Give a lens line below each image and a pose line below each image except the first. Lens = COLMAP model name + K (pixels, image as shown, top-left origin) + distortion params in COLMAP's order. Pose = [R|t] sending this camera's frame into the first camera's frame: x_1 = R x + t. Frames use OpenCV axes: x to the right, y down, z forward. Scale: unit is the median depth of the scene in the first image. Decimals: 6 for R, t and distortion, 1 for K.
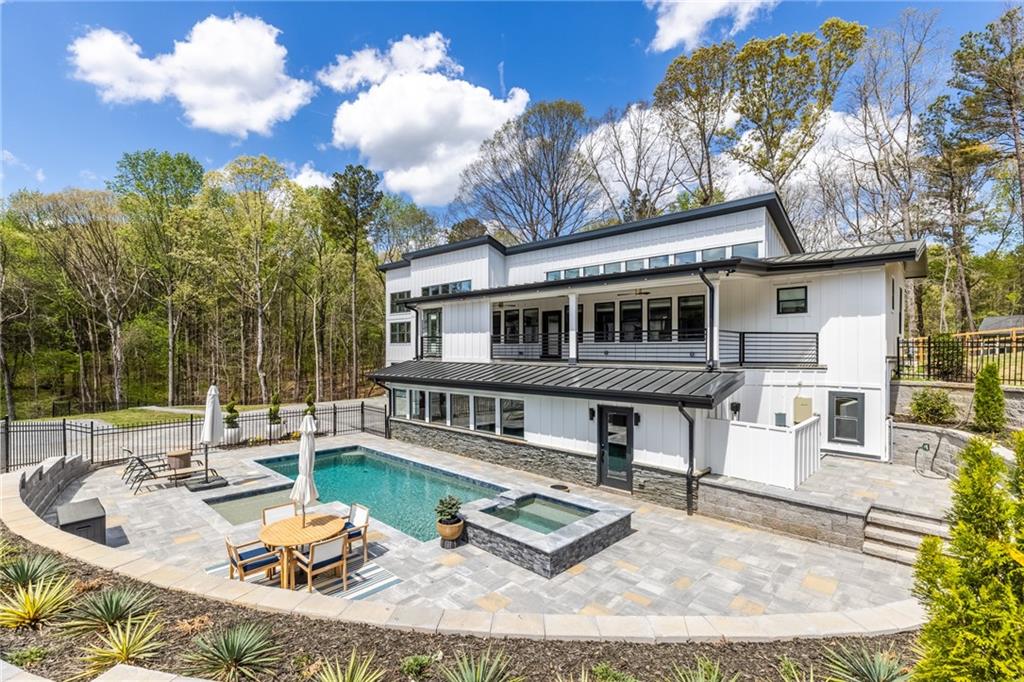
lens RADIAL K [[464.3, 0, 507.3], [0, 464.3, 336.7], [0, 0, 1]] dist [0.001894, 0.000075]
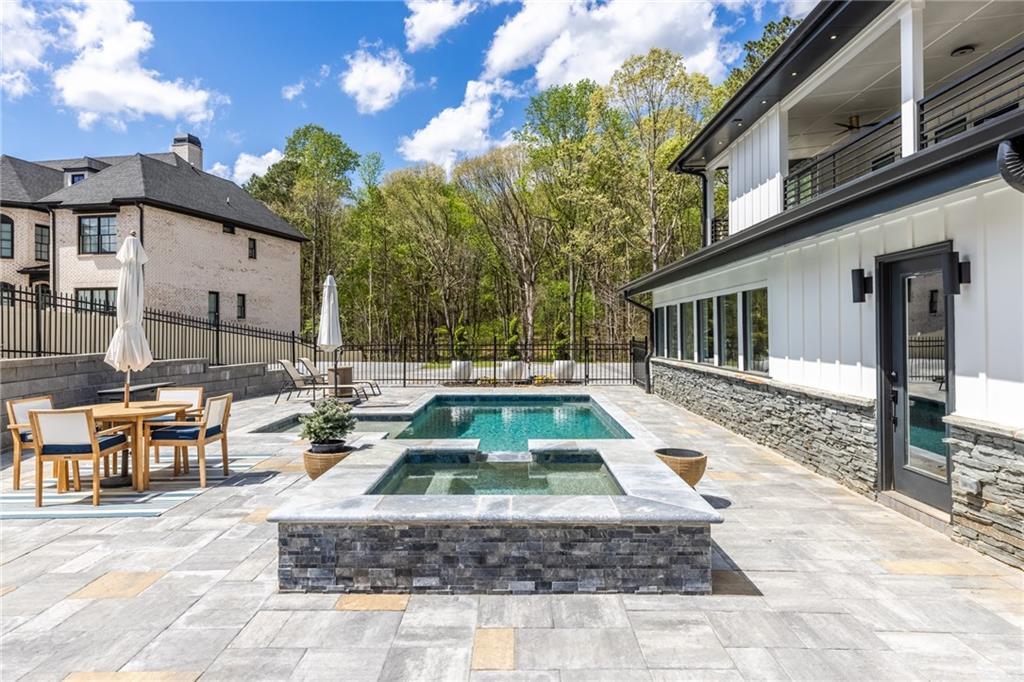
lens RADIAL K [[653.8, 0, 511.5], [0, 653.8, 325.0], [0, 0, 1]] dist [0.001251, 0.000457]
pose [[0.686010, -0.010778, -0.727512, 0.322194], [0.027899, 0.999545, 0.011500, 0.164409], [0.727057, -0.028186, 0.685999, 0.418771]]
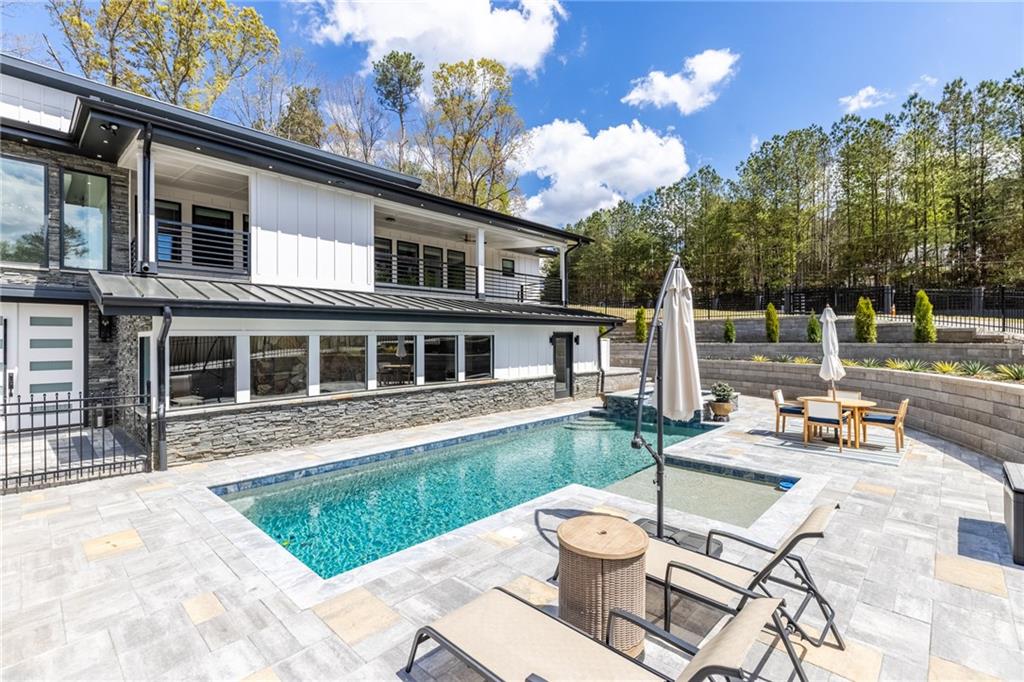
lens RADIAL K [[464.3, 0, 507.3], [0, 464.3, 336.7], [0, 0, 1]] dist [0.001894, 0.000075]
pose [[0.004800, 0.001816, 0.999987, -0.885111], [-0.024660, 0.999694, -0.001697, 0.145105], [-0.999684, -0.024651, 0.004843, 0.994470]]
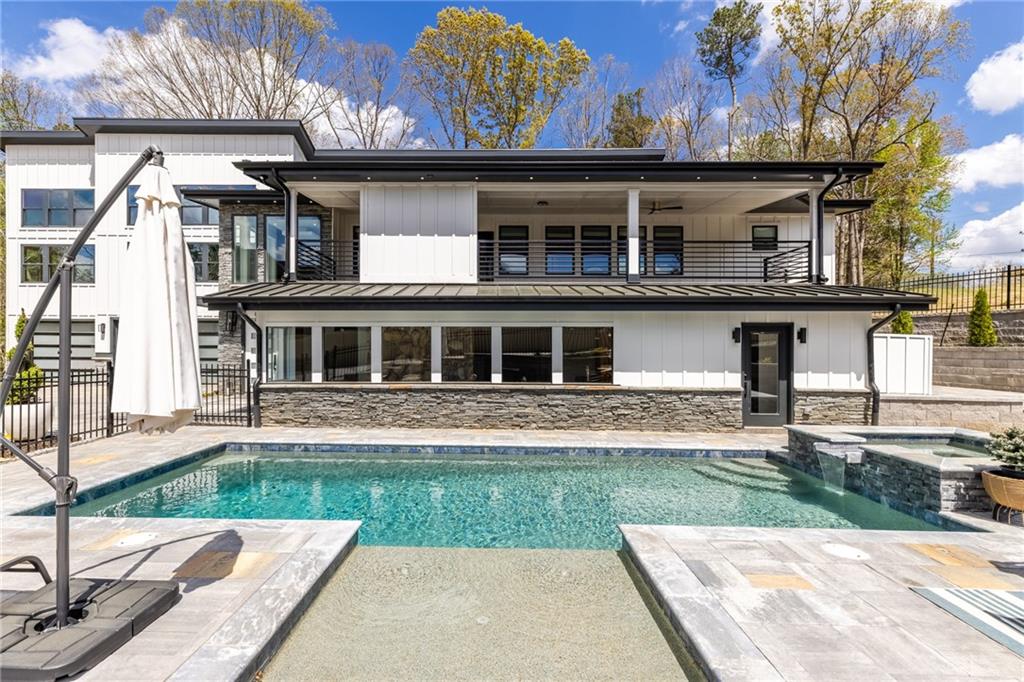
lens RADIAL K [[469.5, 0, 482.2], [0, 469.5, 344.3], [0, 0, 1]] dist [0.001779, -0.000229]
pose [[0.744931, 0.004345, 0.667127, -0.577767], [-0.024558, 0.999480, 0.020913, 0.157379], [-0.666689, -0.031962, 0.744650, 0.632822]]
